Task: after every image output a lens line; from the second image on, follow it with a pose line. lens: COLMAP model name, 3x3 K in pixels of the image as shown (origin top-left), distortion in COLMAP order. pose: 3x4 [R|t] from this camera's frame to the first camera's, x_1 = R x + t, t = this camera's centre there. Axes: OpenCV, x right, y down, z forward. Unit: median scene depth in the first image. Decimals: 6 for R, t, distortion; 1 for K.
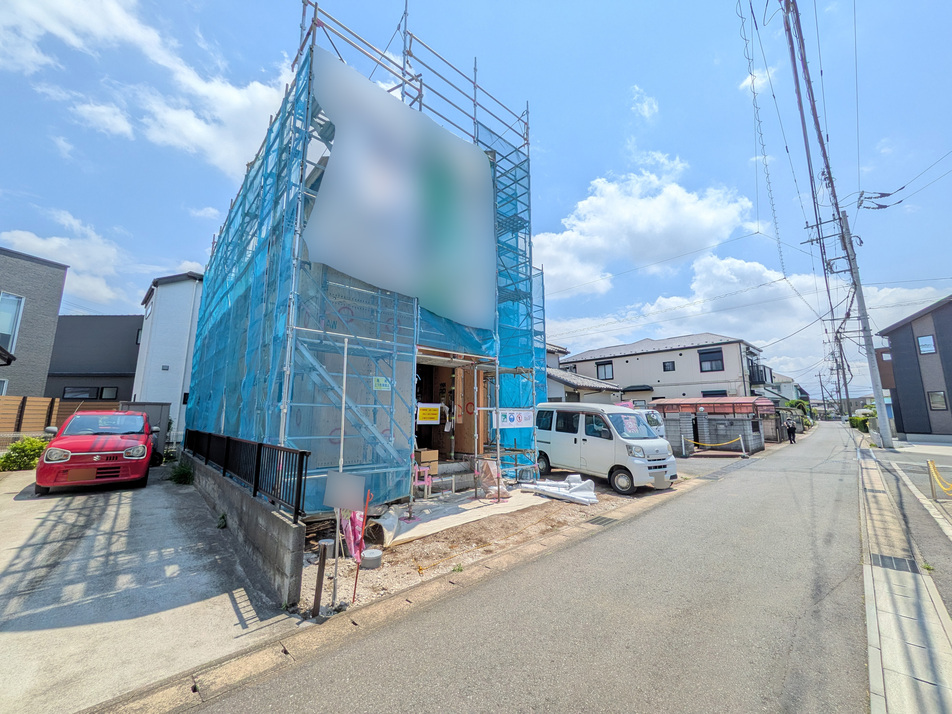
lens RADIAL K [[375.8, 0, 477.9], [0, 375.8, 355.0], [0, 0, 1]] dist [-0.000835, 0.000114]
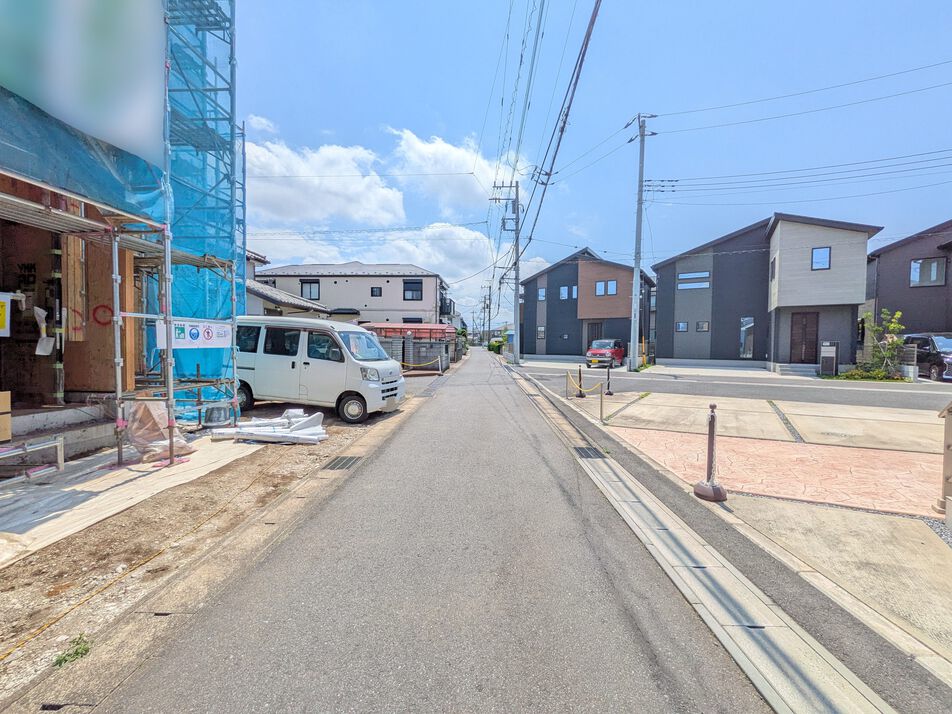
lens RADIAL K [[375.8, 0, 477.9], [0, 375.8, 355.0], [0, 0, 1]] dist [-0.000835, 0.000114]
pose [[0.720924, -0.010545, 0.692934, -0.005869], [-0.126613, 0.981051, 0.146657, 0.047504], [-0.681350, -0.193463, 0.705928, 0.202054]]
